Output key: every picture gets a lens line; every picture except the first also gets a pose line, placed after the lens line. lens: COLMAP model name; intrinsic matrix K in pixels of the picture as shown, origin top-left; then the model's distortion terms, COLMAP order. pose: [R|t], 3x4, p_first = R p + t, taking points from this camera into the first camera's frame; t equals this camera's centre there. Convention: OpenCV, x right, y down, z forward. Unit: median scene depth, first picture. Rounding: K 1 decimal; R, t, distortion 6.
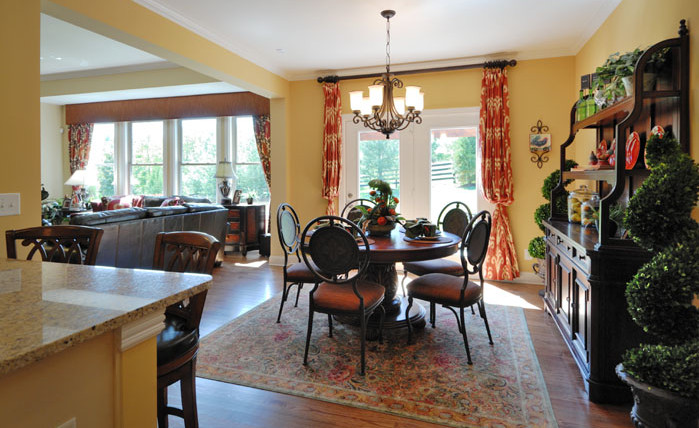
lens RADIAL K [[386.2, 0, 348.5], [0, 386.2, 181.5], [0, 0, 1]] dist [0.001621, 0.000221]
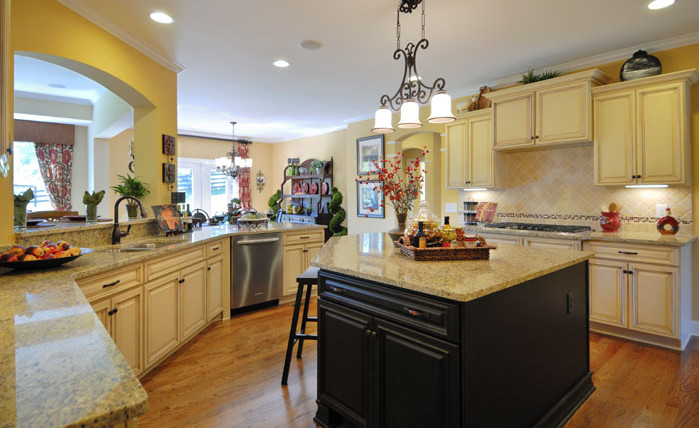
lens RADIAL K [[367.3, 0, 361.5], [0, 367.3, 203.7], [0, 0, 1]] dist [-0.025742, -0.001794]
pose [[0.466274, -0.019502, 0.884425, -0.731994], [0.011505, 0.999806, 0.015981, 0.000997], [-0.884566, 0.002724, 0.466408, -0.319563]]
